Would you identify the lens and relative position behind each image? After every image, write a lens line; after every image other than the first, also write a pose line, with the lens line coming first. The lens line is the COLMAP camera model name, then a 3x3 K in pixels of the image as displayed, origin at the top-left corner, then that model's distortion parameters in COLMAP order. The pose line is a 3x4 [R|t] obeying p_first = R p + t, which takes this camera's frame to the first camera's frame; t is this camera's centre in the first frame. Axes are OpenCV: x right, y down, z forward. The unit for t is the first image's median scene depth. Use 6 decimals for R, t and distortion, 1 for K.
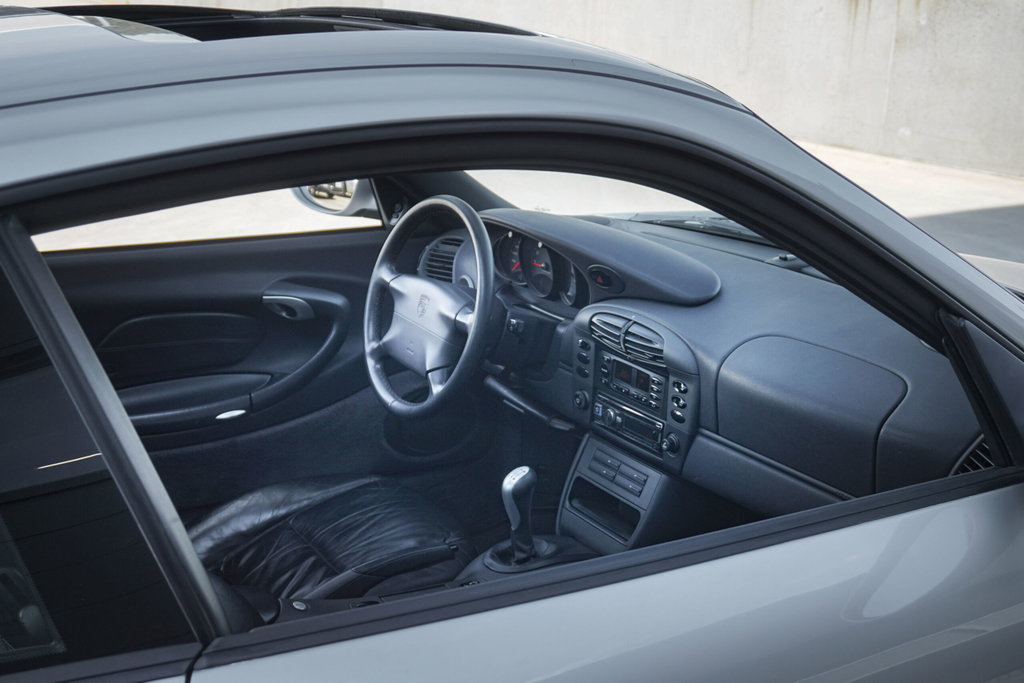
lens RADIAL K [[1284.8, 0, 512.0], [0, 1284.8, 341.5], [0, 0, 1]] dist [0.007299, 0.003531]
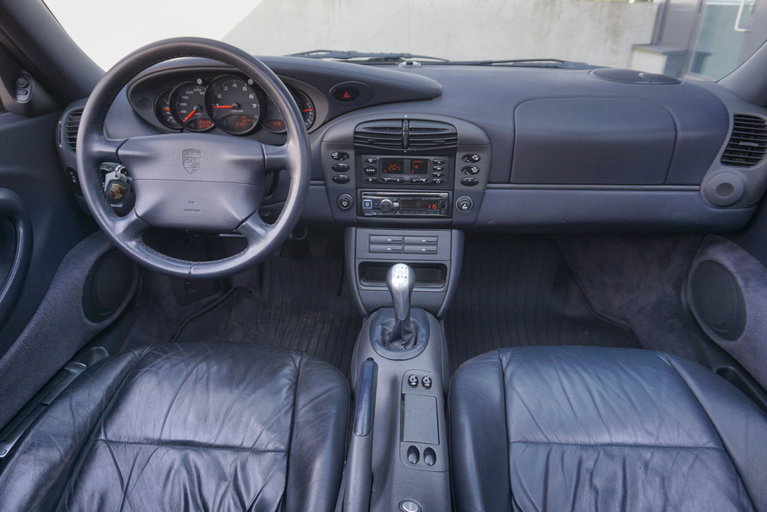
lens RADIAL K [[520.0, 0, 383.5], [0, 520.0, 256.0], [0, 0, 1]] dist [-0.000628, 0.002029]
pose [[0.581975, -0.374482, 0.721850, -0.303362], [0.240932, 0.927208, 0.286771, -0.040210], [-0.776696, 0.007023, 0.629837, 0.683283]]
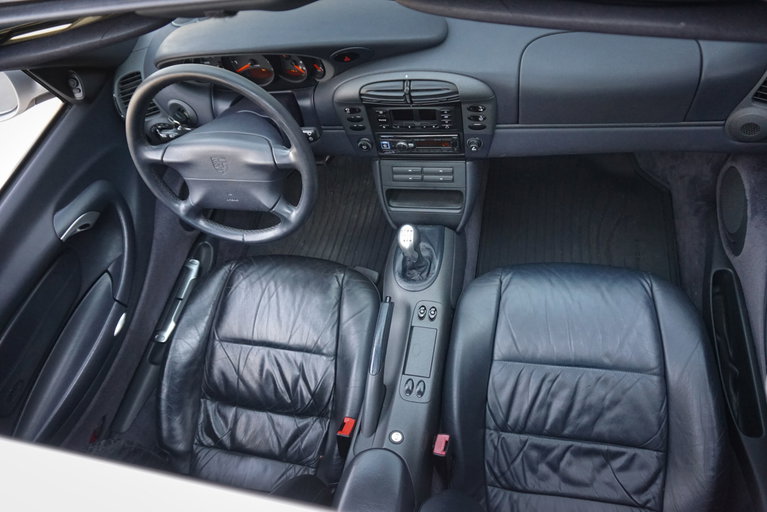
lens RADIAL K [[505.4, 0, 390.9], [0, 505.4, 238.4], [0, 0, 1]] dist [-0.009736, -0.002542]
pose [[0.662605, -0.686894, 0.298547, -0.153170], [0.388816, 0.656162, 0.646741, -0.221674], [-0.640138, -0.312454, 0.701852, 0.605496]]
